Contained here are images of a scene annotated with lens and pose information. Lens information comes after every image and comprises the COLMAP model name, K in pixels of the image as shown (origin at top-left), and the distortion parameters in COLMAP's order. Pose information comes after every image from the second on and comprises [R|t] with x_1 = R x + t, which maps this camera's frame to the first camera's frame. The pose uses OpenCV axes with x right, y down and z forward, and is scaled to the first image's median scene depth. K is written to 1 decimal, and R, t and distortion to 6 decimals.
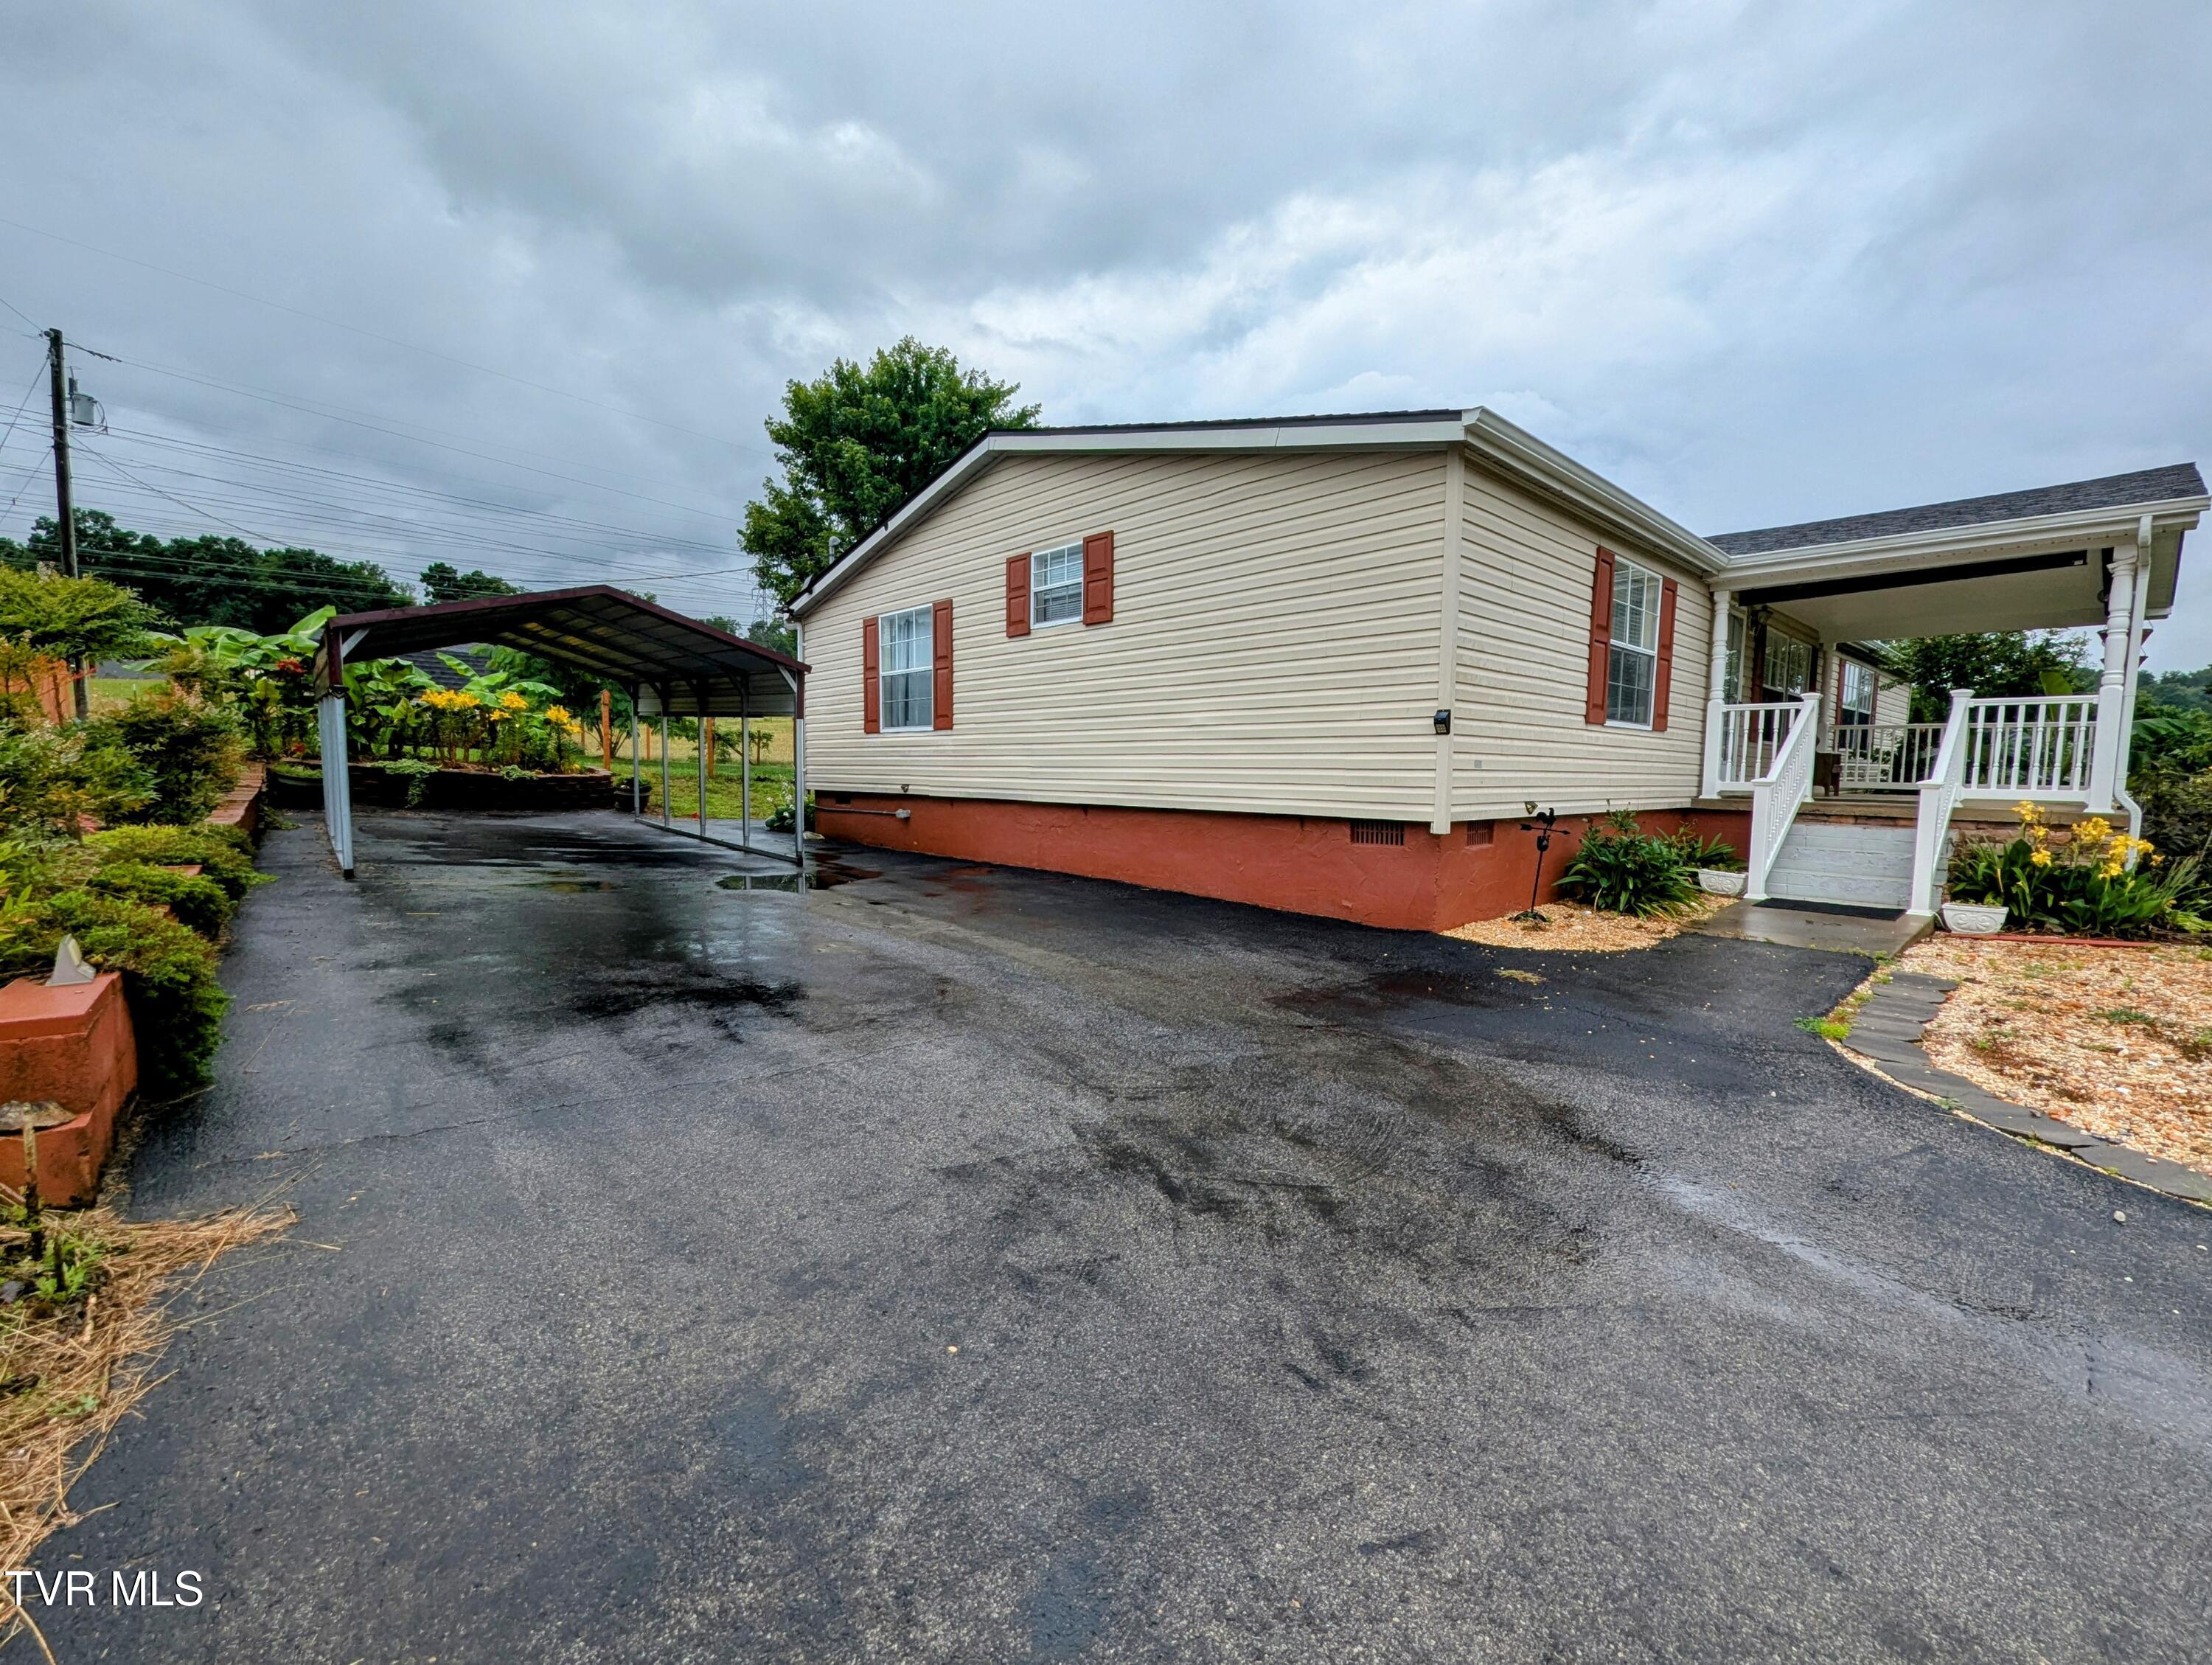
lens RADIAL K [[923.8, 0, 1111.0], [0, 923.8, 840.2], [0, 0, 1]] dist [-0.003372, -0.000348]
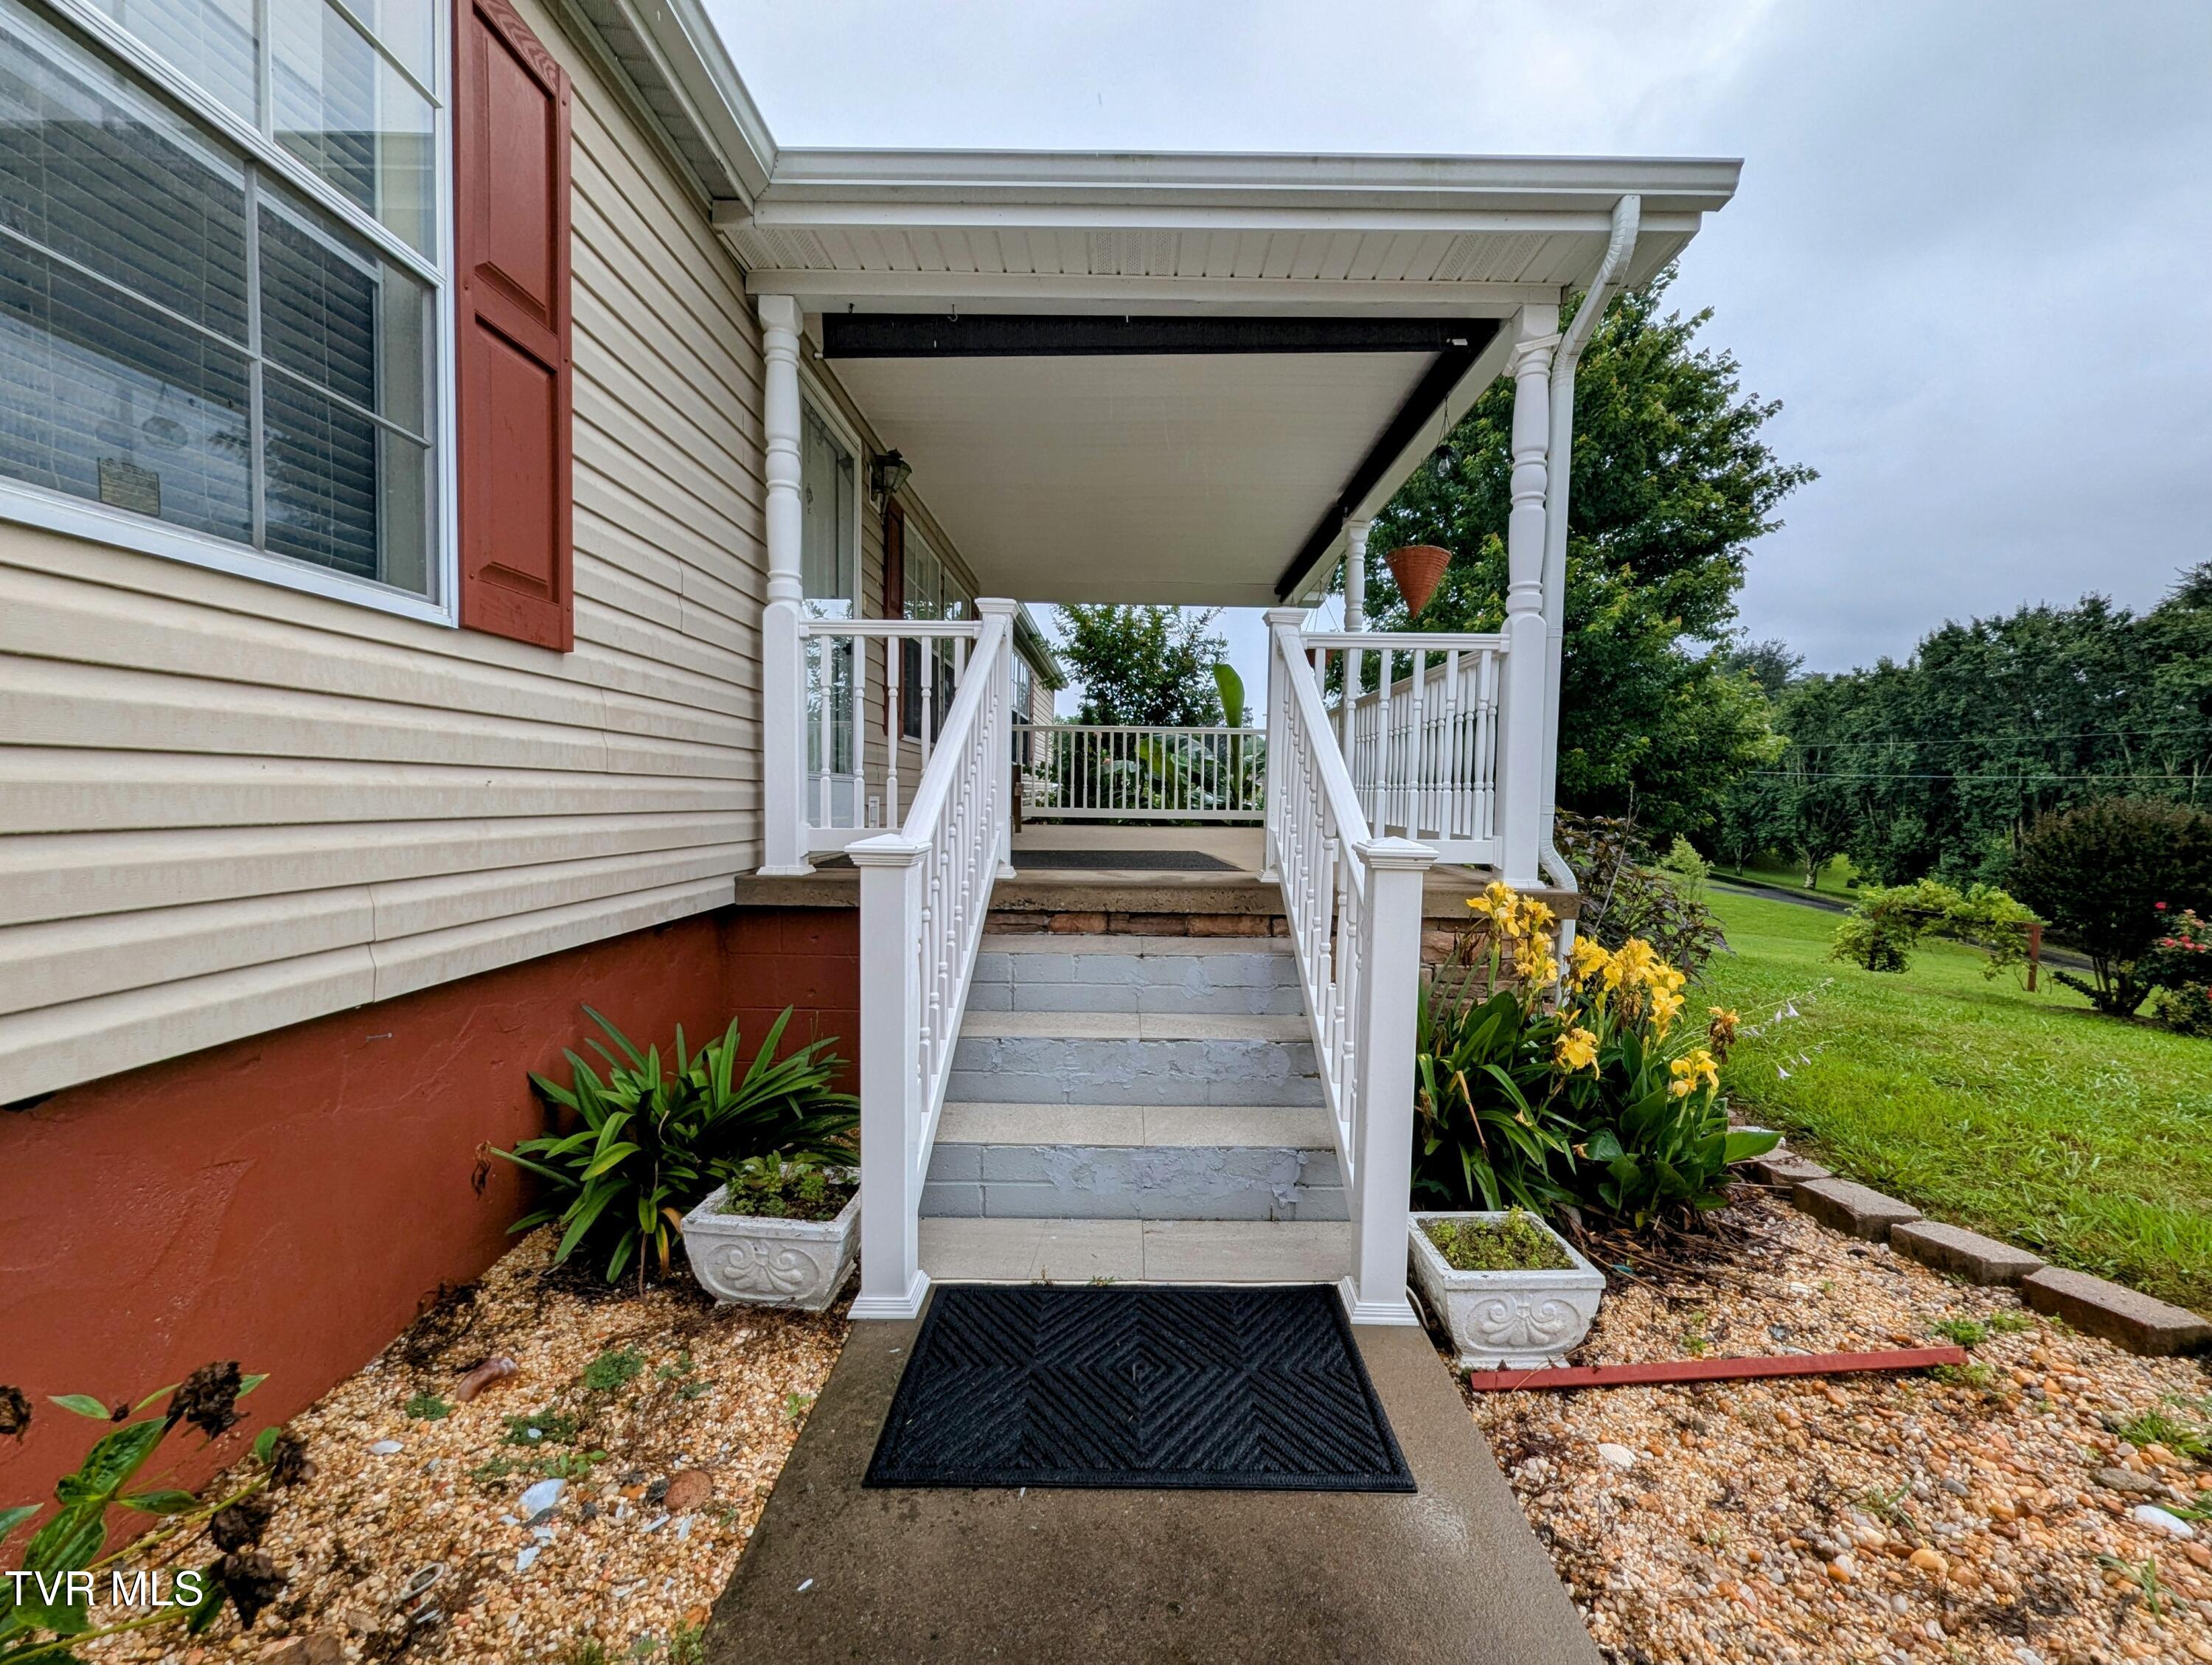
lens RADIAL K [[915.4, 0, 1136.5], [0, 915.4, 829.2], [0, 0, 1]] dist [0.007860, -0.000227]
pose [[0.673806, -0.042443, 0.737689, 0.352971], [0.055532, 0.998434, 0.006721, -0.042763], [-0.736819, 0.036437, 0.675108, 0.483713]]
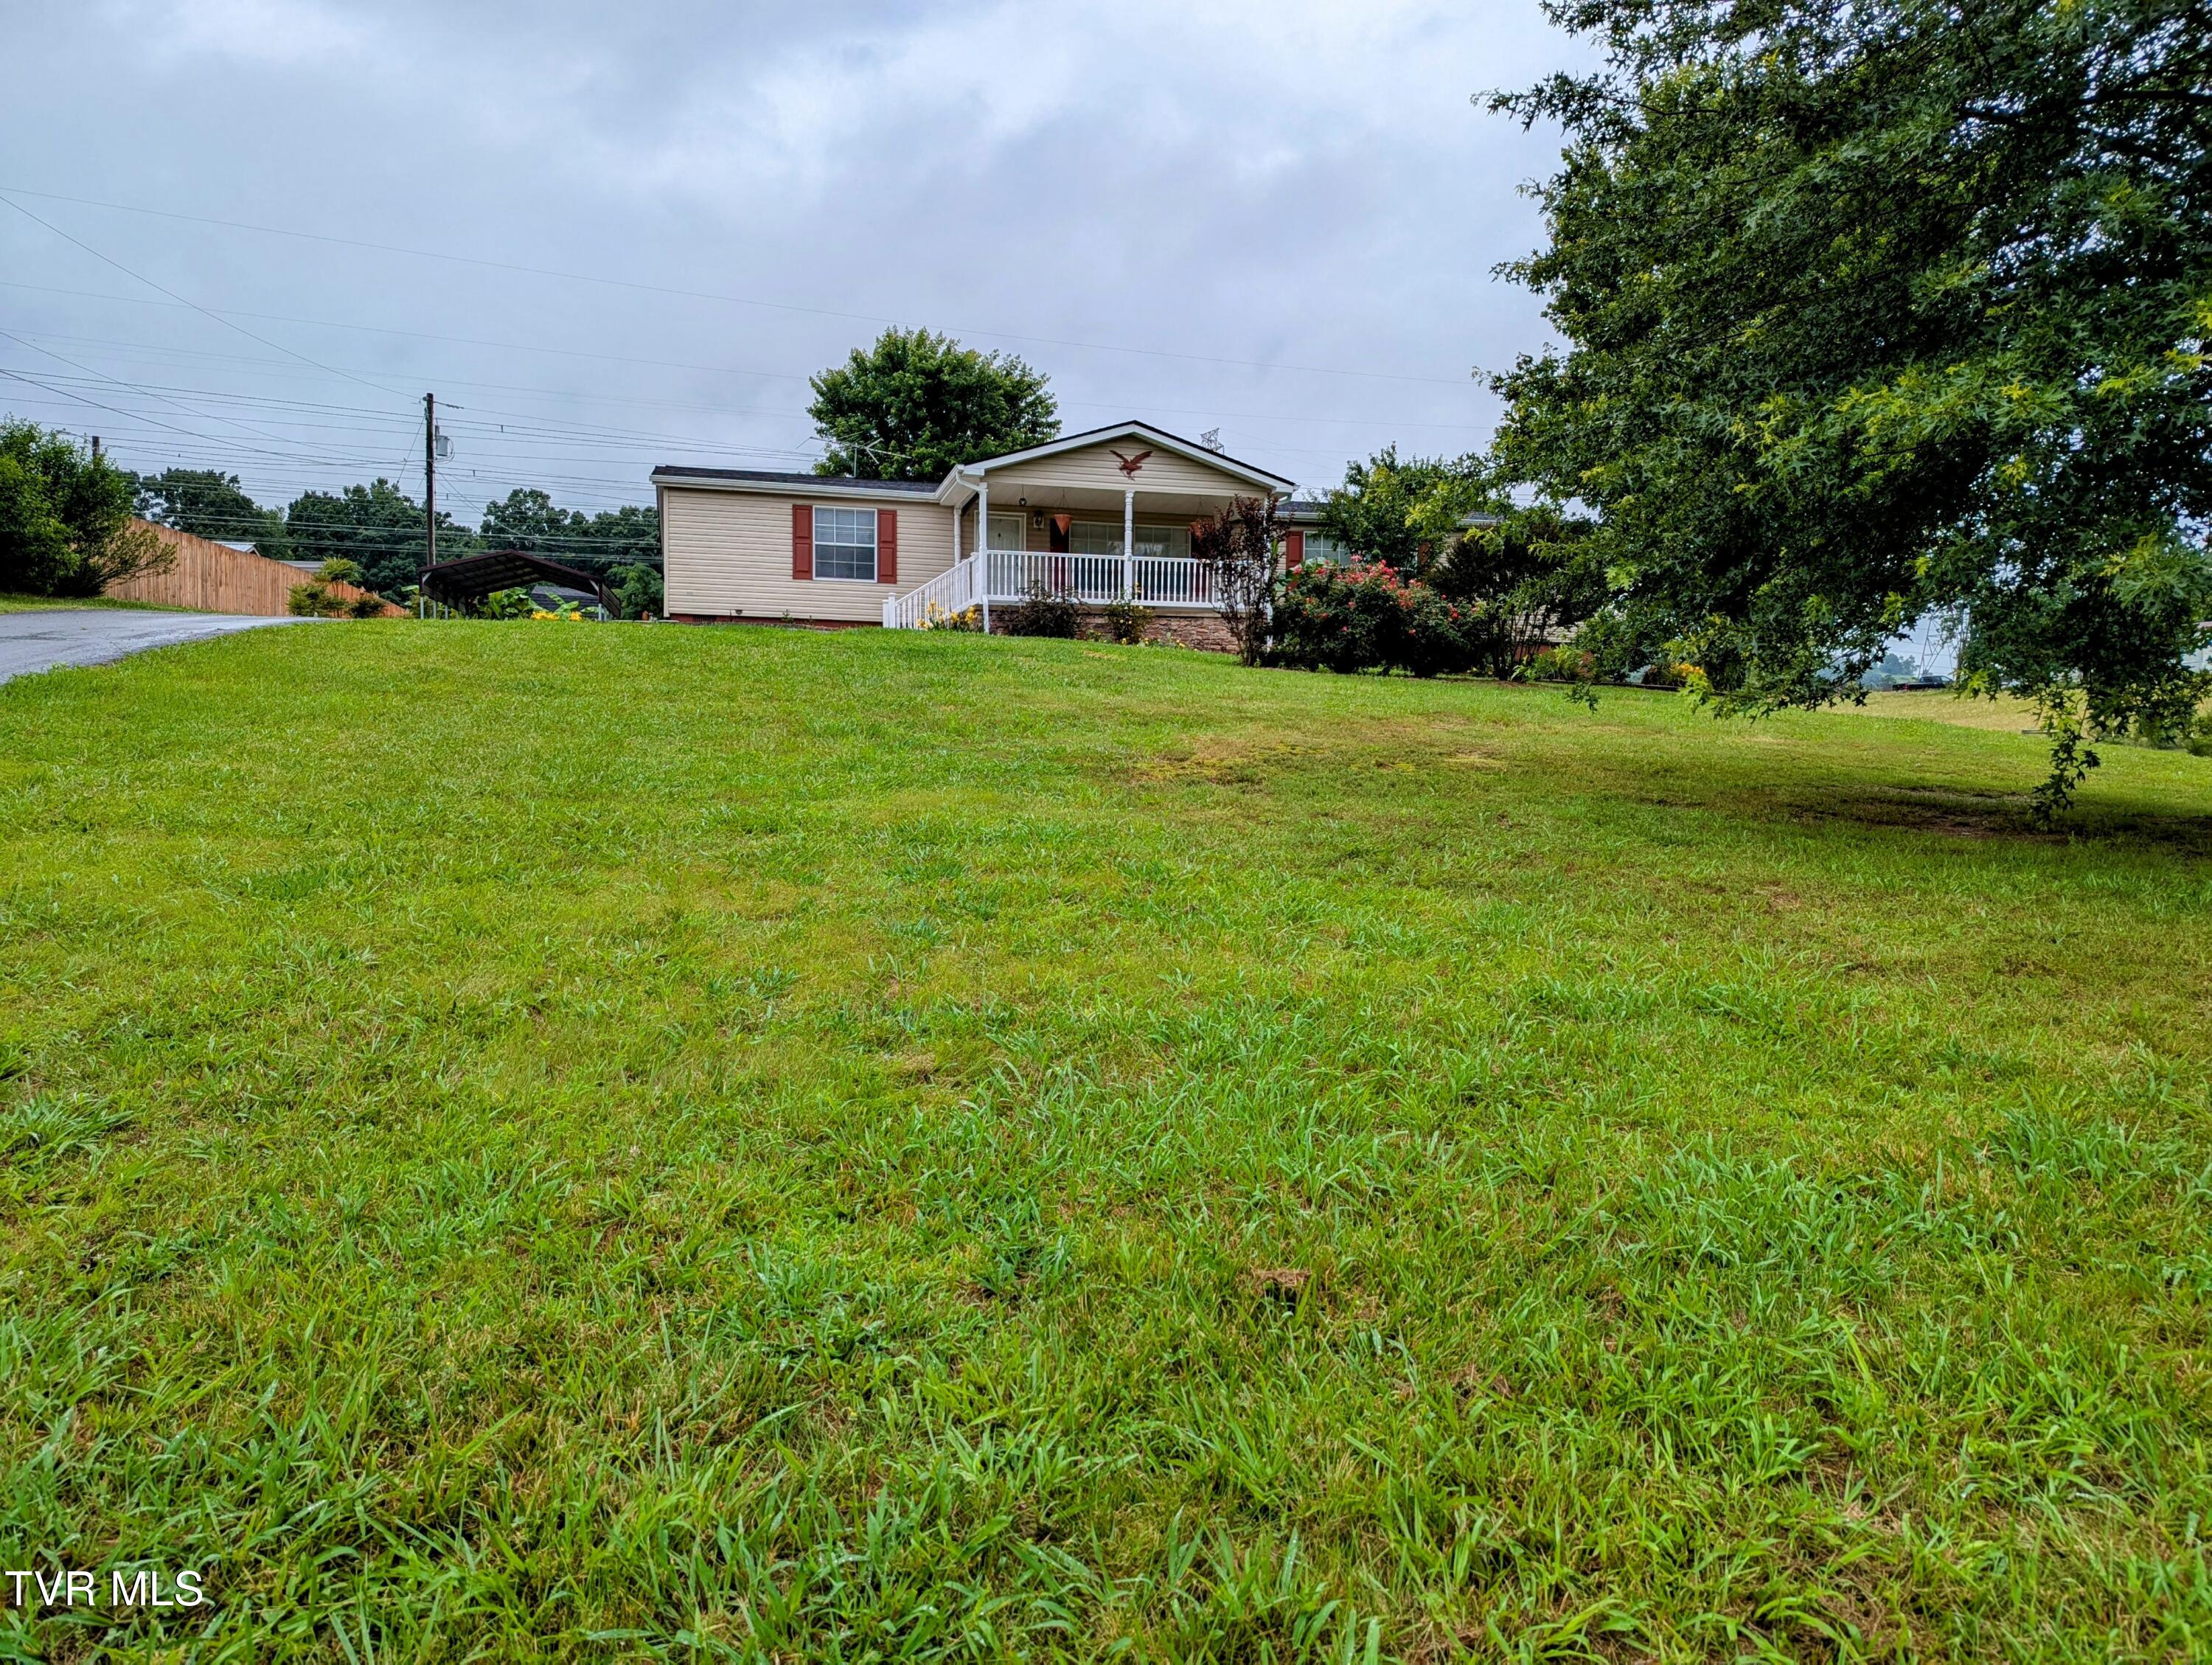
lens RADIAL K [[1547.3, 0, 1104.4], [0, 1547.3, 843.0], [0, 0, 1]] dist [0.031348, -0.004146]
pose [[0.883250, 0.013892, -0.468697, 1.768944], [-0.034215, 0.998806, -0.034873, 0.376100], [0.467653, 0.046839, 0.882671, -1.192036]]
